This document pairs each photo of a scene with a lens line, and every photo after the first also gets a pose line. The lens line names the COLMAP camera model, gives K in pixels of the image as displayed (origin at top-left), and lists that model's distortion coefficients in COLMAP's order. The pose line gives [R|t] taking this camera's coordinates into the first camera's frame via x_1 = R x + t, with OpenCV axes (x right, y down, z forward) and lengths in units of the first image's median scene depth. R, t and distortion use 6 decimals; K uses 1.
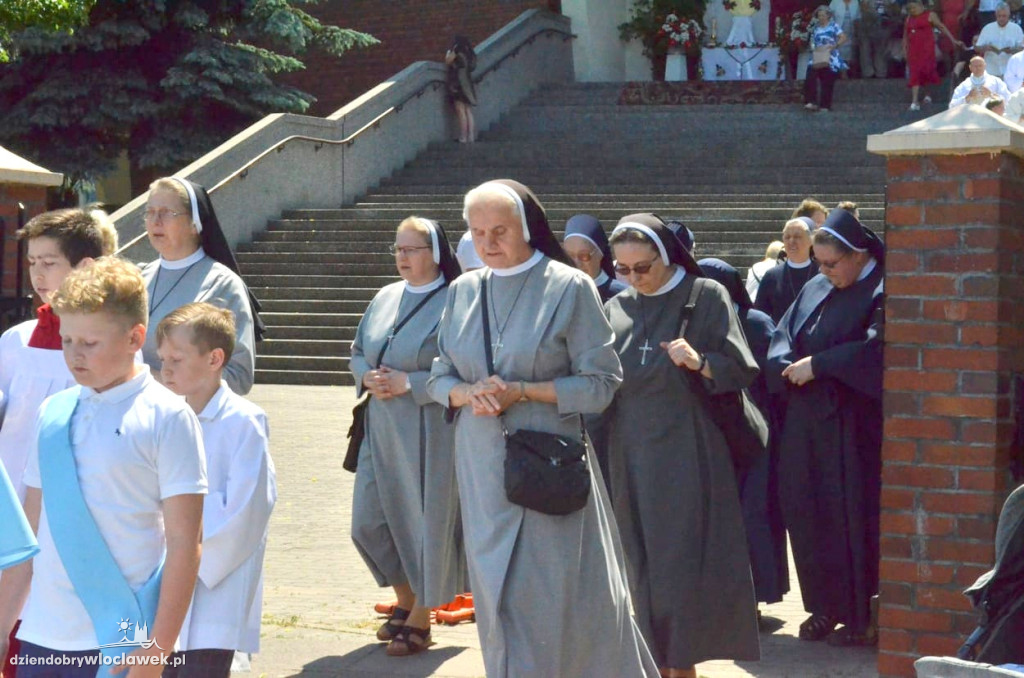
lens RADIAL K [[2361.3, 0, 512.0], [0, 2361.3, 339.0], [0, 0, 1]] dist [0.011264, 0.088342]
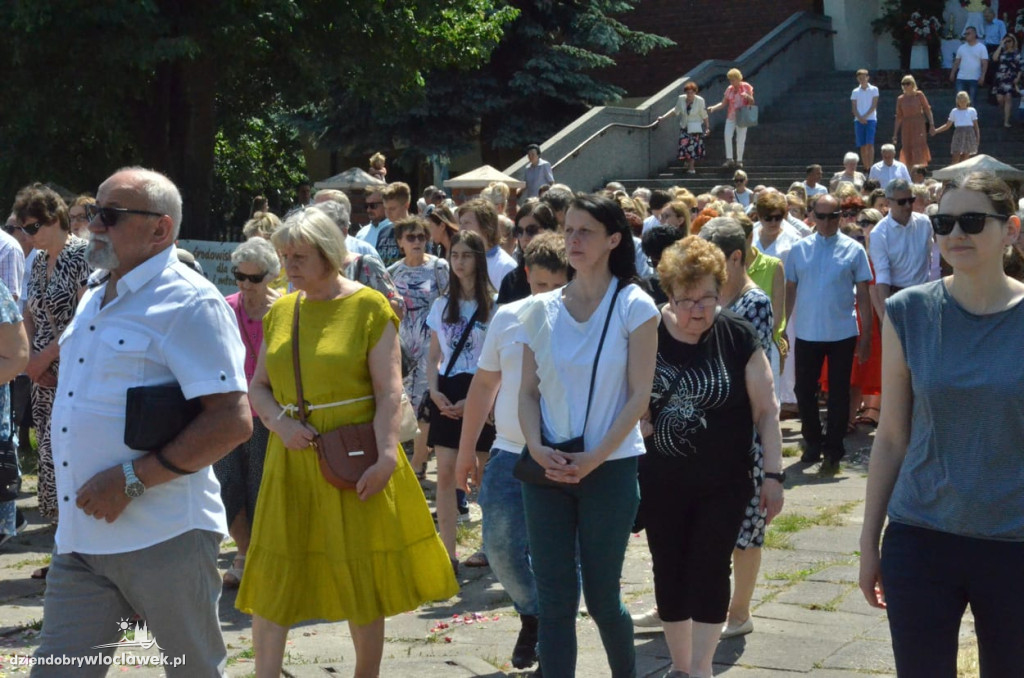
lens RADIAL K [[2366.8, 0, 512.0], [0, 2366.8, 339.0], [0, 0, 1]] dist [0.014653, -0.047551]
pose [[0.992918, -0.001777, -0.118789, 0.006623], [0.004284, 0.999774, 0.020846, 0.004573], [0.118725, -0.021208, 0.992701, -0.264147]]
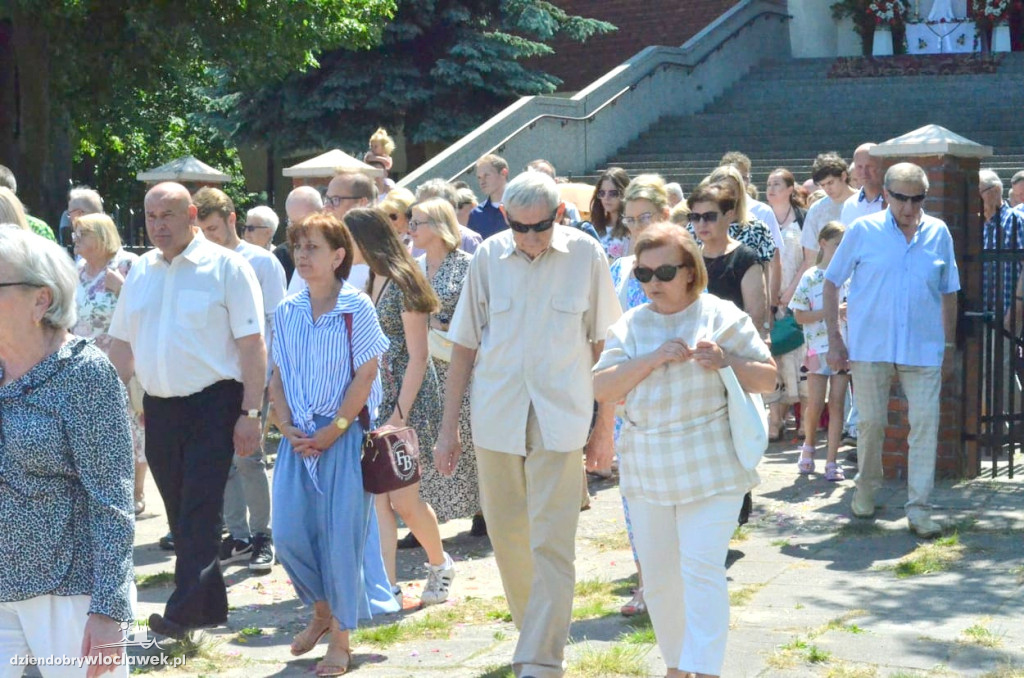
lens RADIAL K [[2361.3, 0, 512.0], [0, 2361.3, 339.0], [0, 0, 1]] dist [0.011264, 0.088342]
pose [[0.993866, -0.010930, -0.110046, 0.018387], [0.013021, 0.999748, 0.018303, 0.003914], [0.109818, -0.019624, 0.993758, -0.157152]]
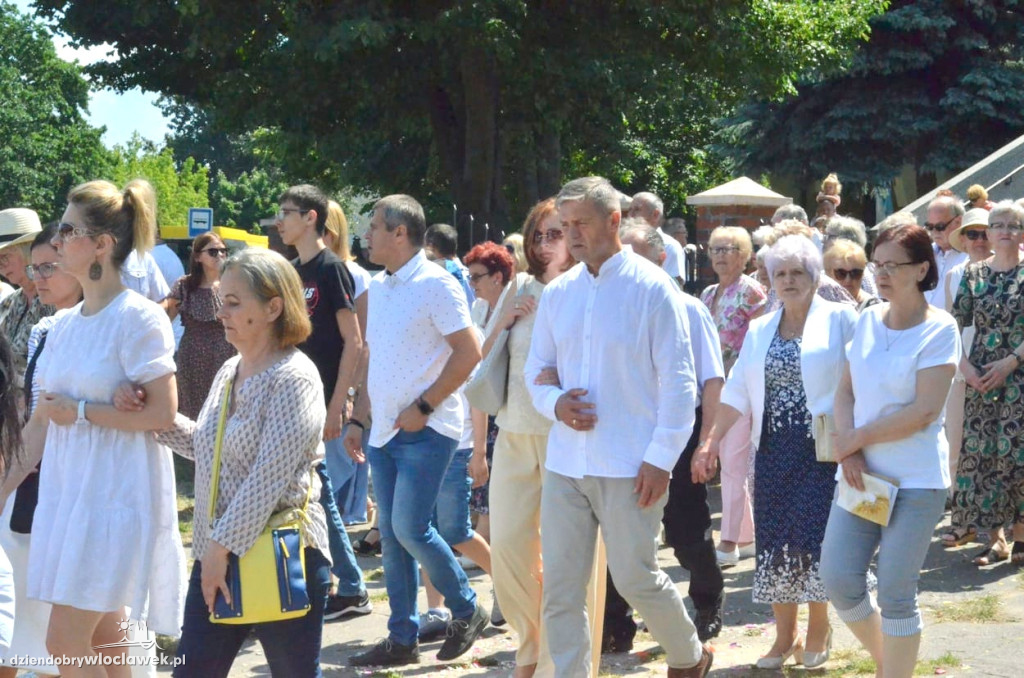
lens RADIAL K [[2361.3, 0, 512.0], [0, 2361.3, 339.0], [0, 0, 1]] dist [0.011264, 0.088342]
pose [[0.939246, 0.011850, -0.343040, 0.043558], [-0.011436, 0.999929, 0.003232, 0.003837], [0.343055, 0.000887, 0.939315, -0.122213]]
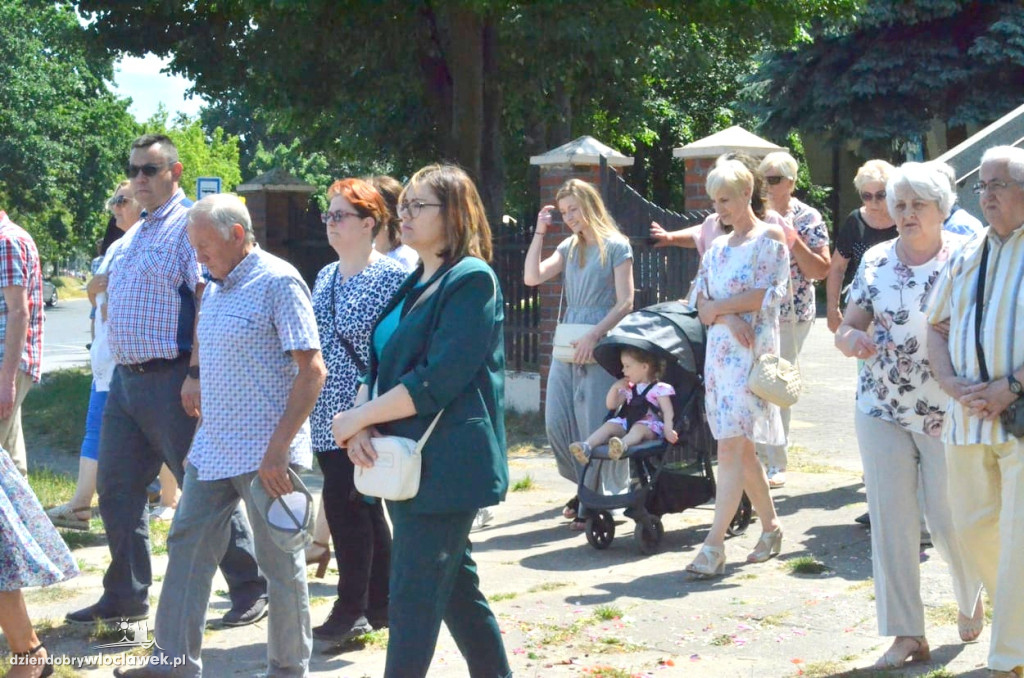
lens RADIAL K [[2354.9, 0, 512.0], [0, 2354.9, 339.0], [0, 0, 1]] dist [0.021110, 0.138904]
pose [[0.932877, 0.000344, -0.360195, 0.042459], [0.006330, 0.999829, 0.017350, 0.004090], [0.360140, -0.018466, 0.932716, -0.087541]]
